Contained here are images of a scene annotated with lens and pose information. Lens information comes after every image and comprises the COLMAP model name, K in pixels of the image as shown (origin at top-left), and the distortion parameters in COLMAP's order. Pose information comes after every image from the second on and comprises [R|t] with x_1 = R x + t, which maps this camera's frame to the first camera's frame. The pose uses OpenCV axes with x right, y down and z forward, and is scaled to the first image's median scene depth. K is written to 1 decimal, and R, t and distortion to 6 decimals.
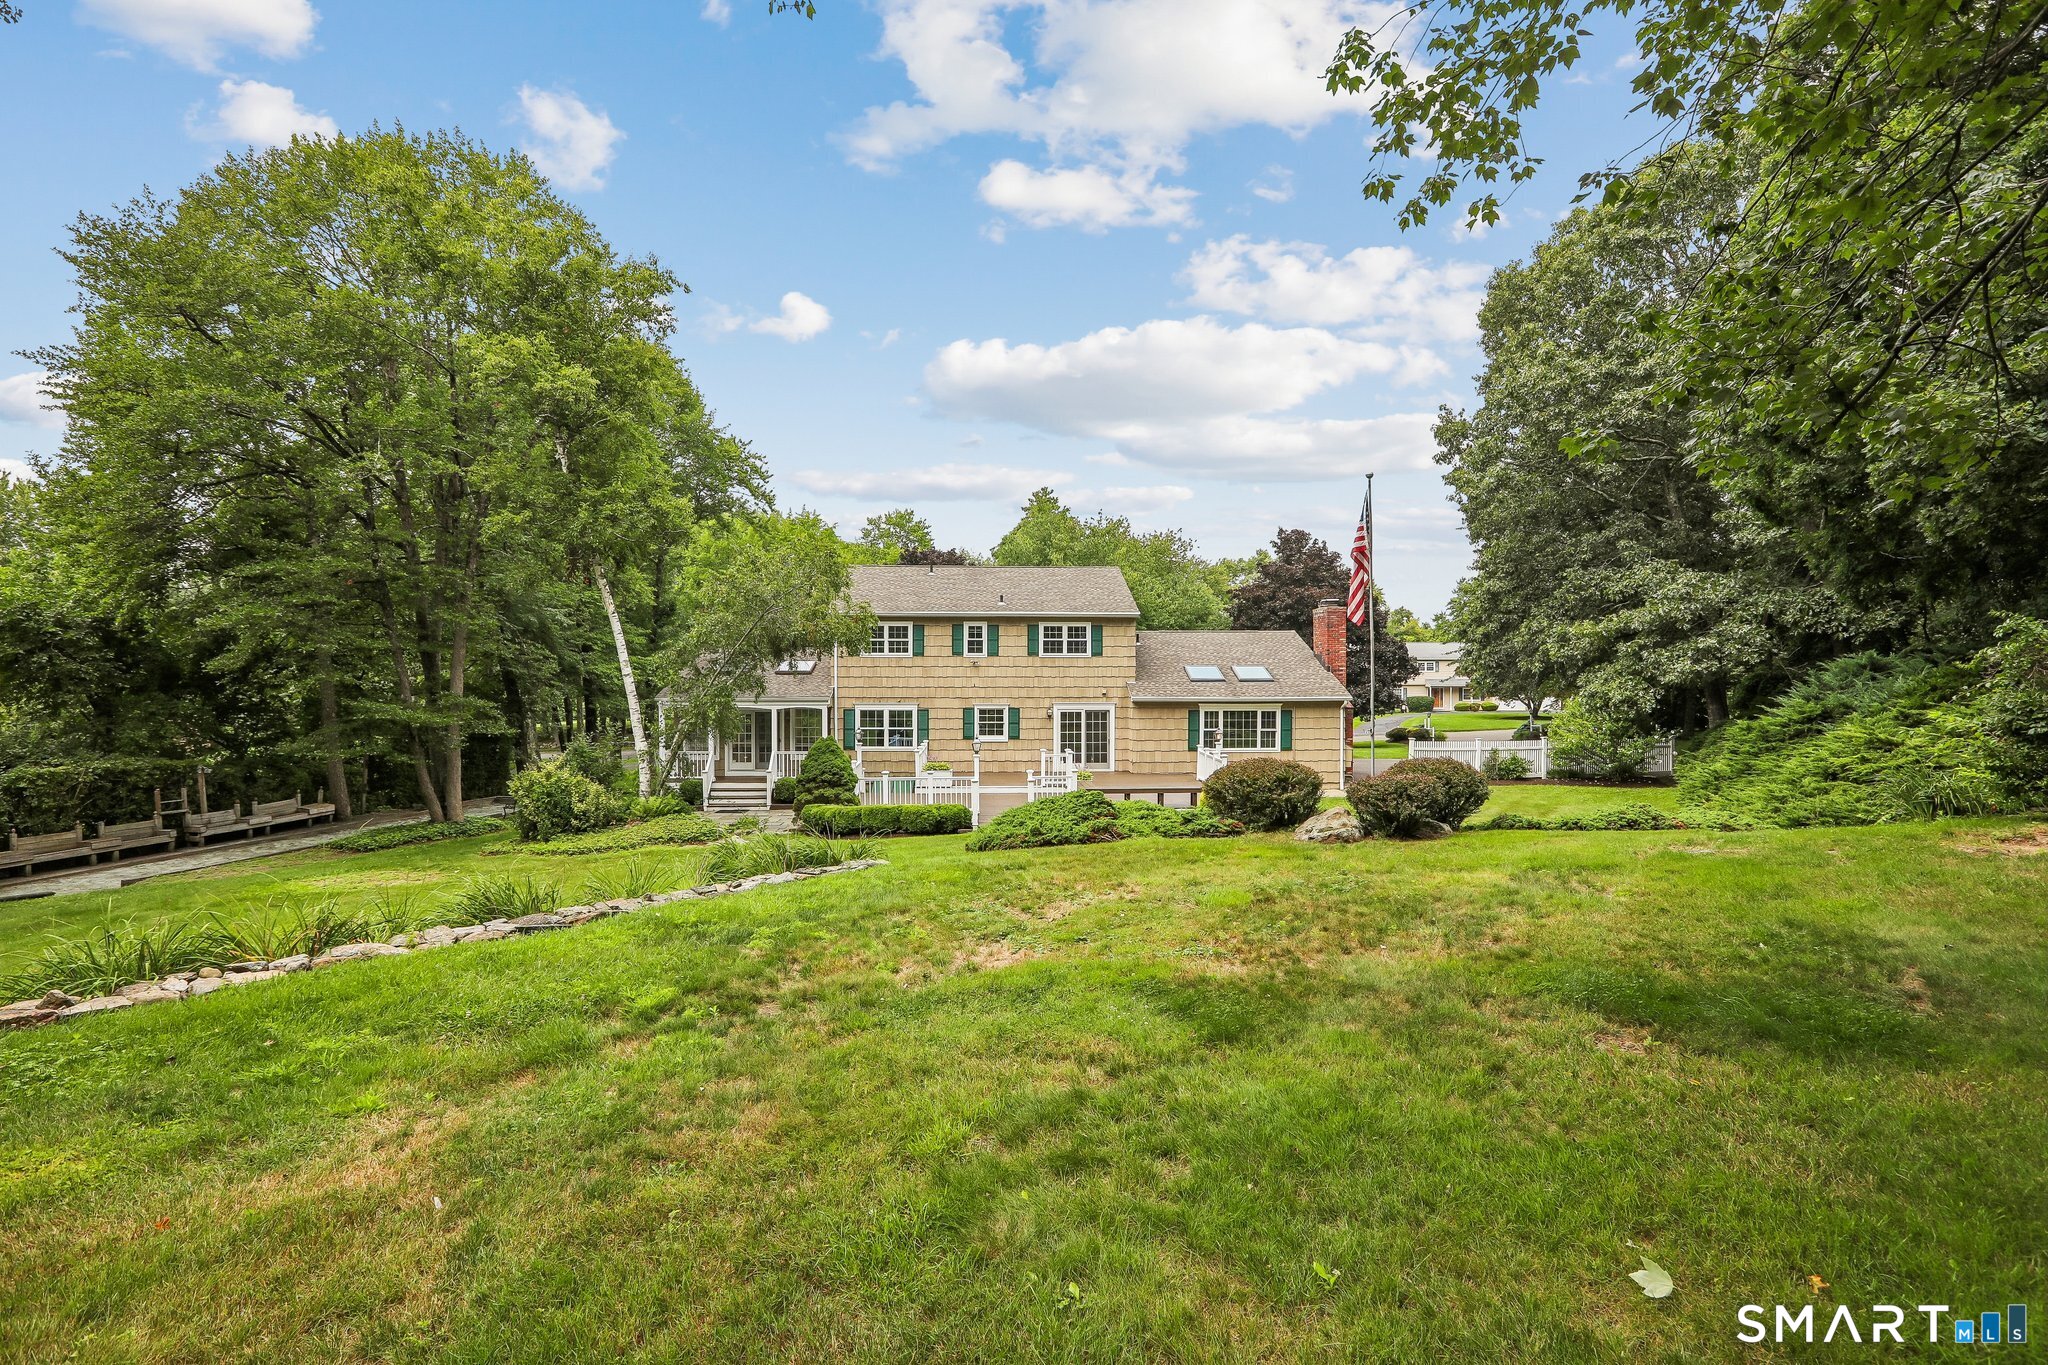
lens RADIAL K [[952.3, 0, 1041.3], [0, 952.3, 681.5], [0, 0, 1]] dist [-0.039749, 0.016713]
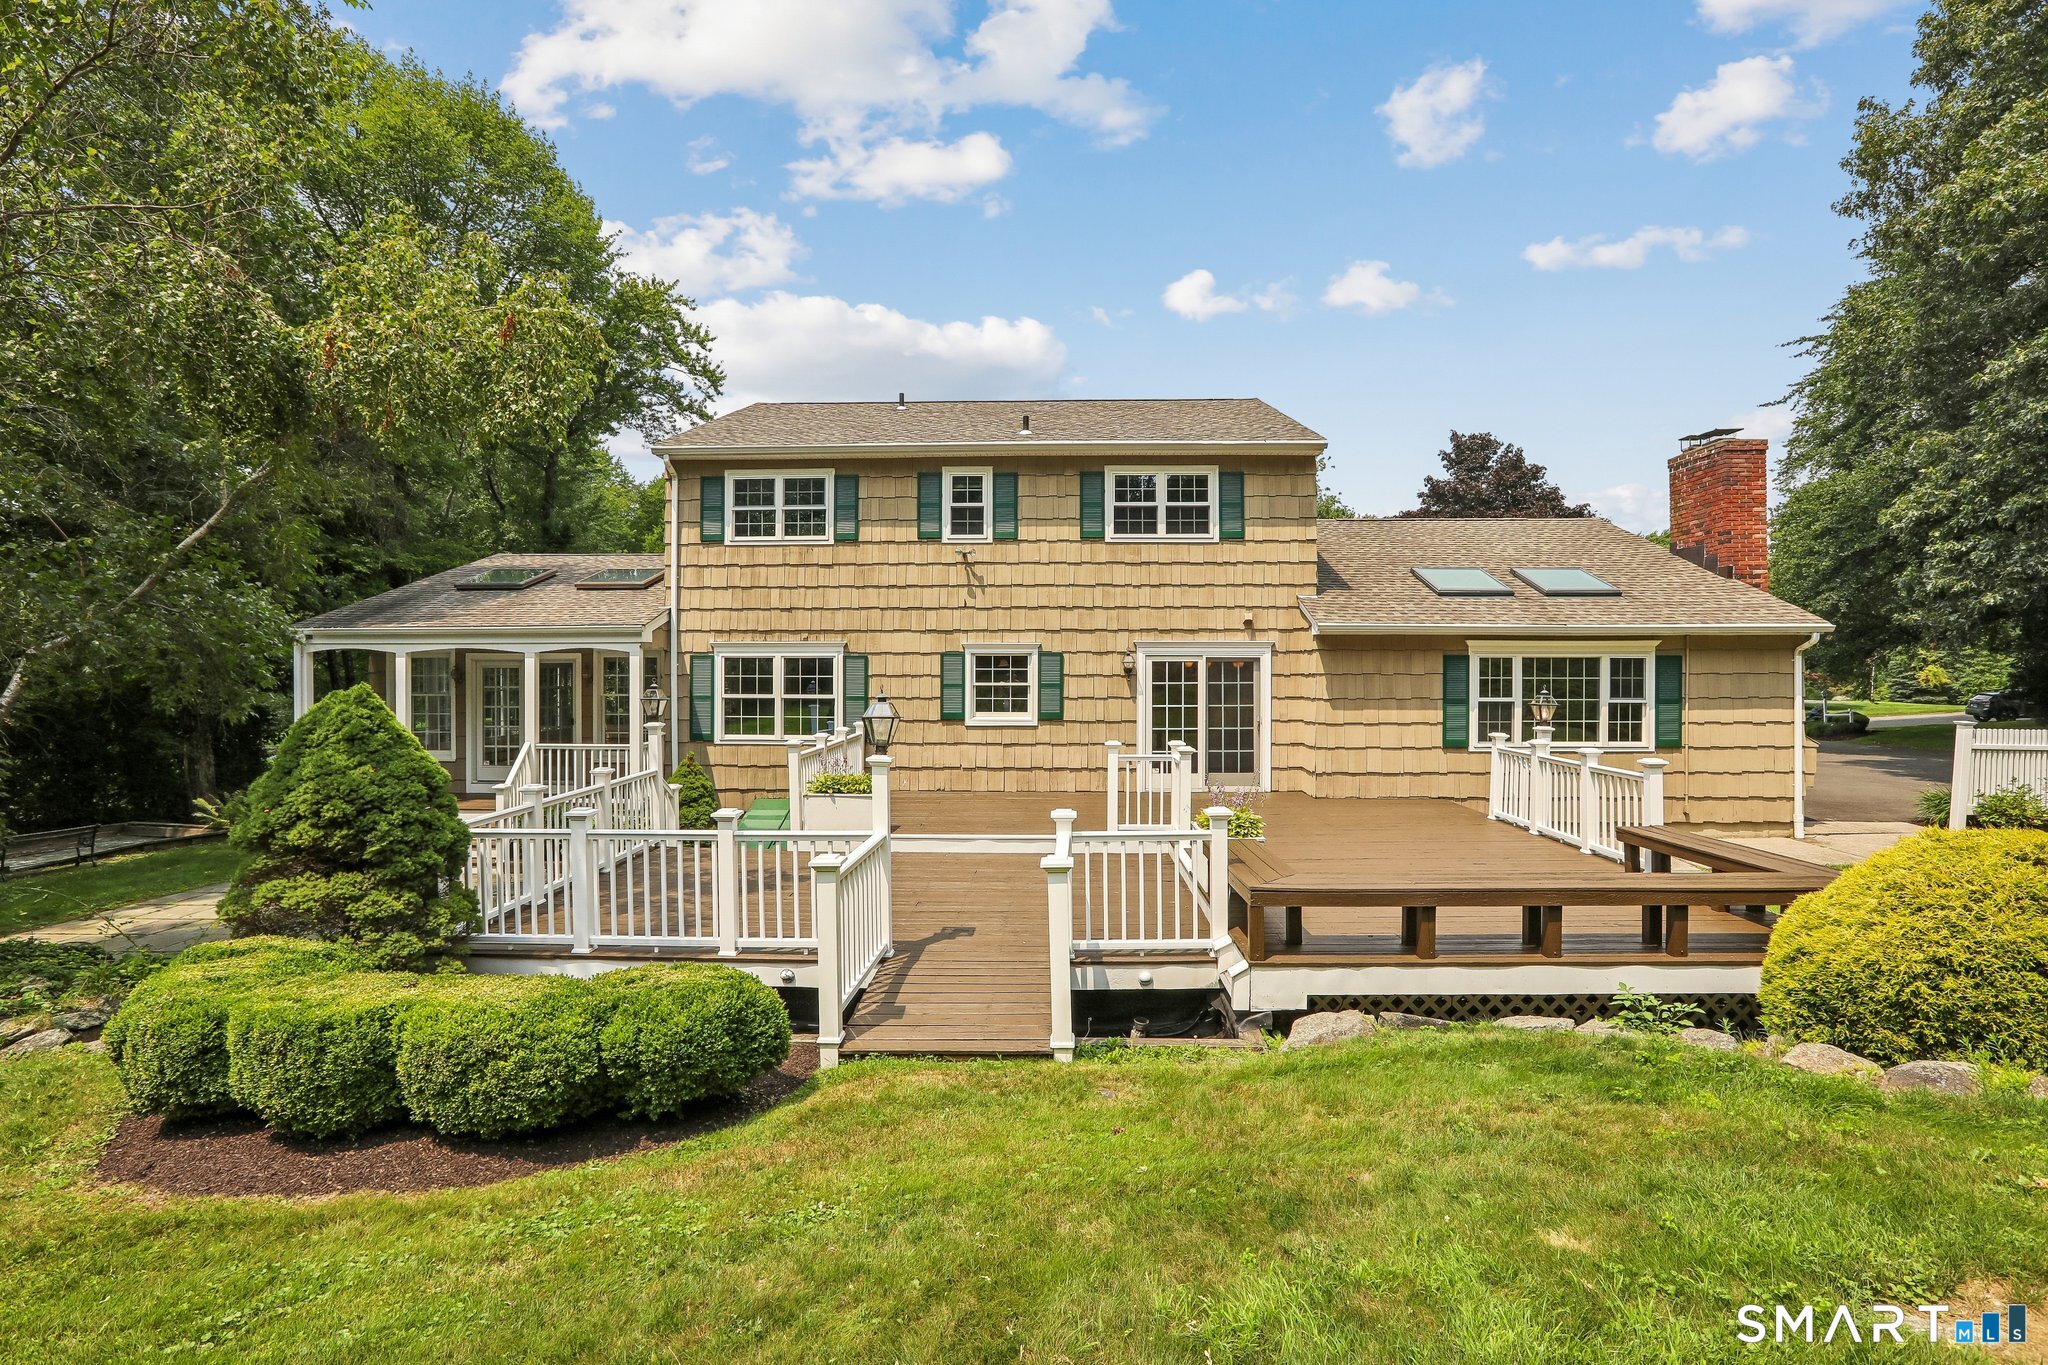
lens RADIAL K [[952.3, 0, 1027.4], [0, 952.3, 676.3], [0, 0, 1]] dist [-0.039749, 0.016713]
pose [[0.995614, -0.001091, -0.093546, 0.003224], [0.001049, 0.999999, -0.000499, 0.039464], [0.093546, 0.000398, 0.995615, 0.539148]]
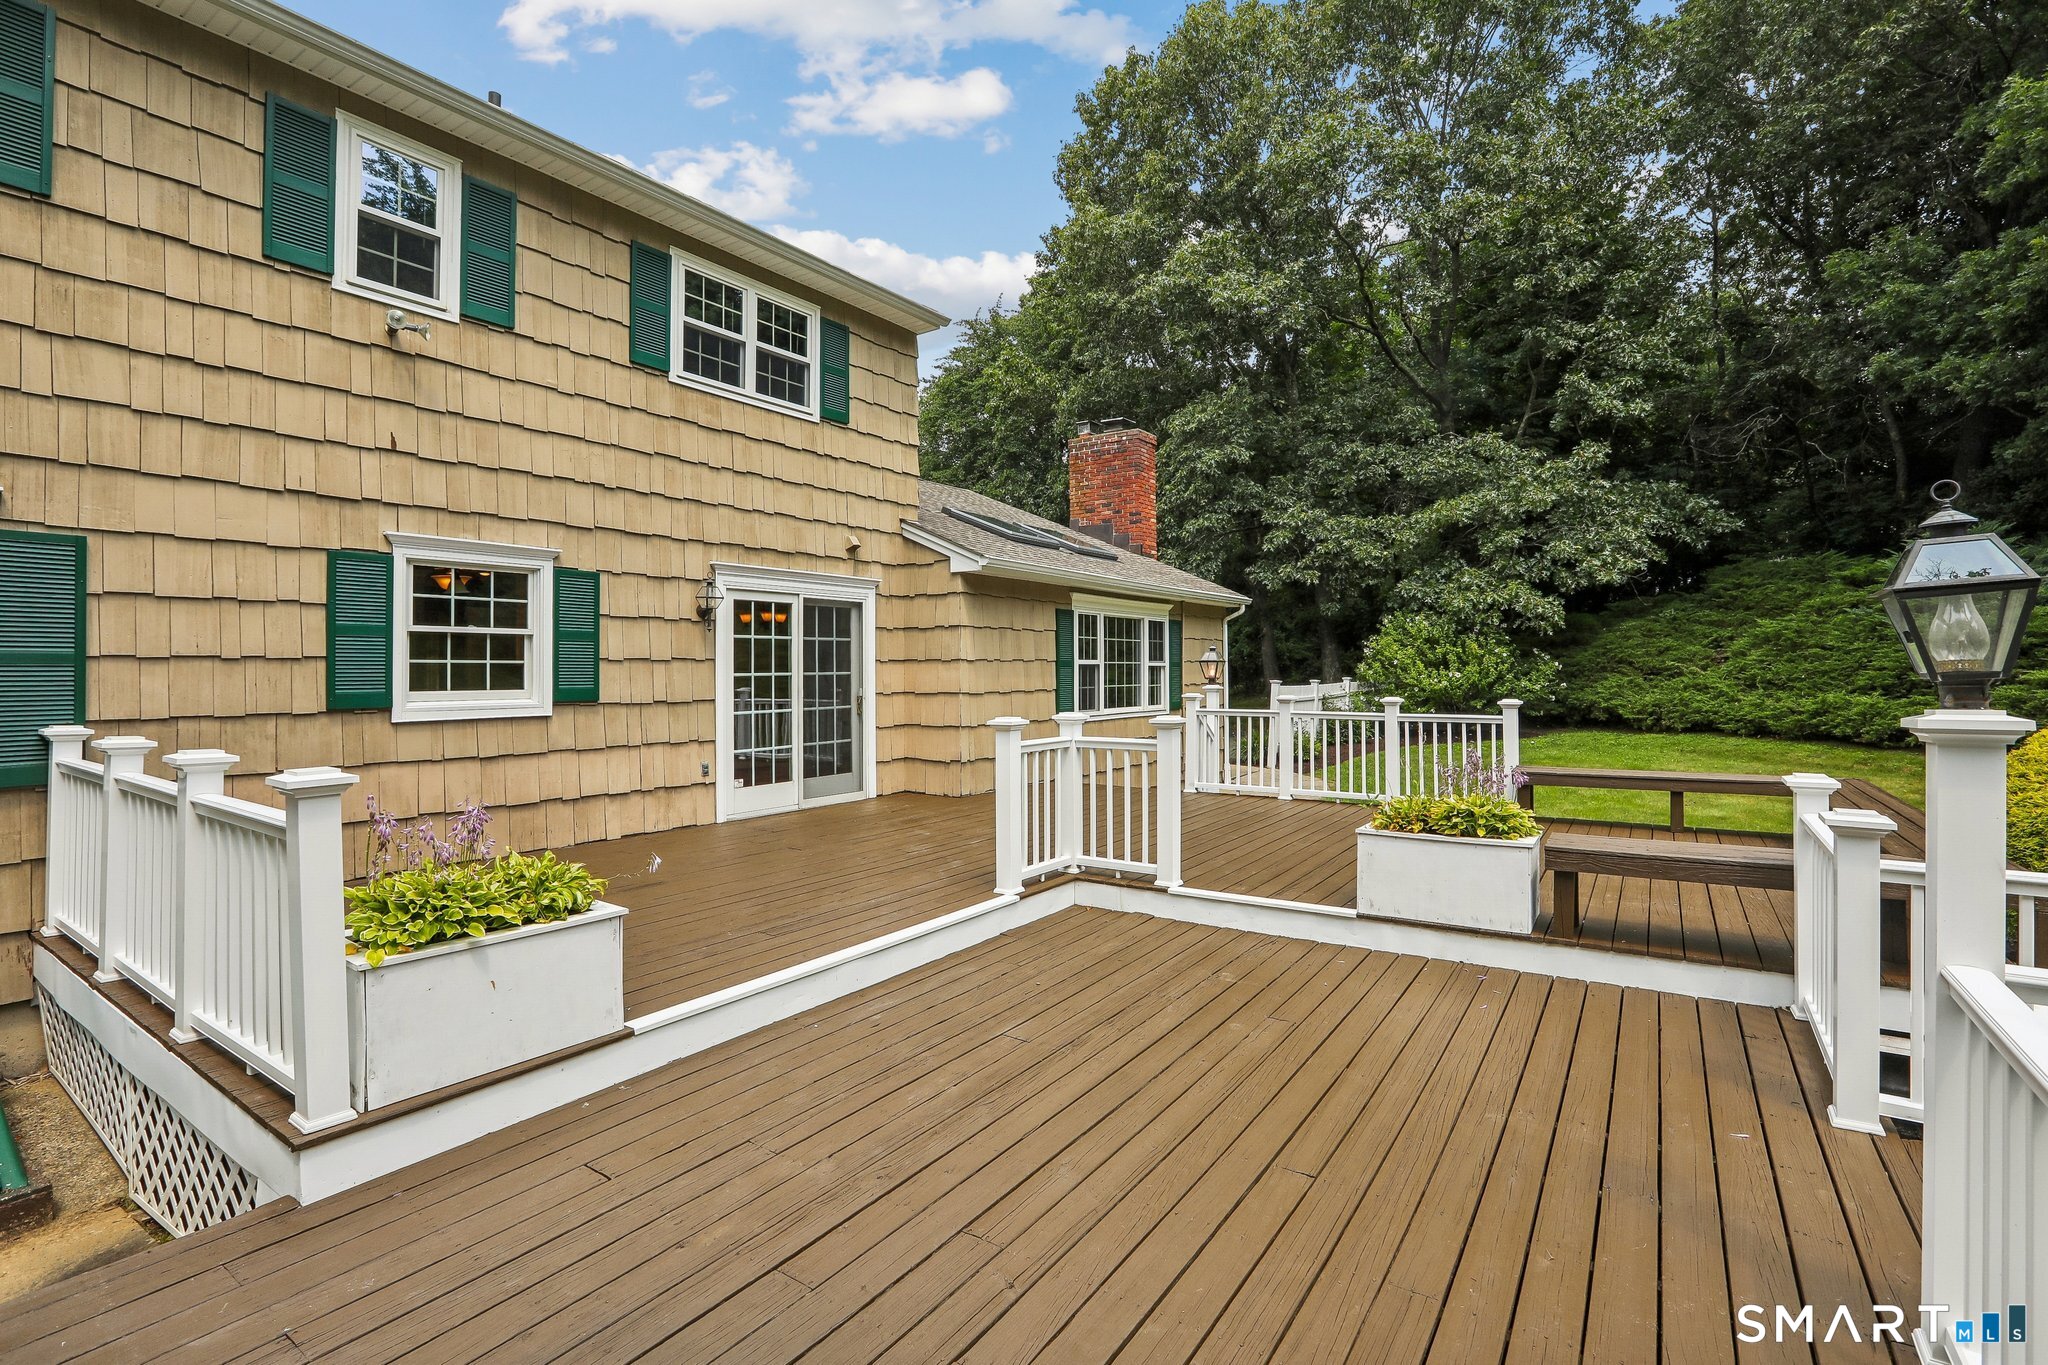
lens RADIAL K [[952.3, 0, 1027.4], [0, 952.3, 652.3], [0, 0, 1]] dist [-0.039749, 0.016713]
pose [[0.633421, 0.008804, 0.773757, -0.137830], [0.012100, 0.999700, -0.021280, 0.054191], [-0.773713, 0.022841, 0.633125, 0.766829]]
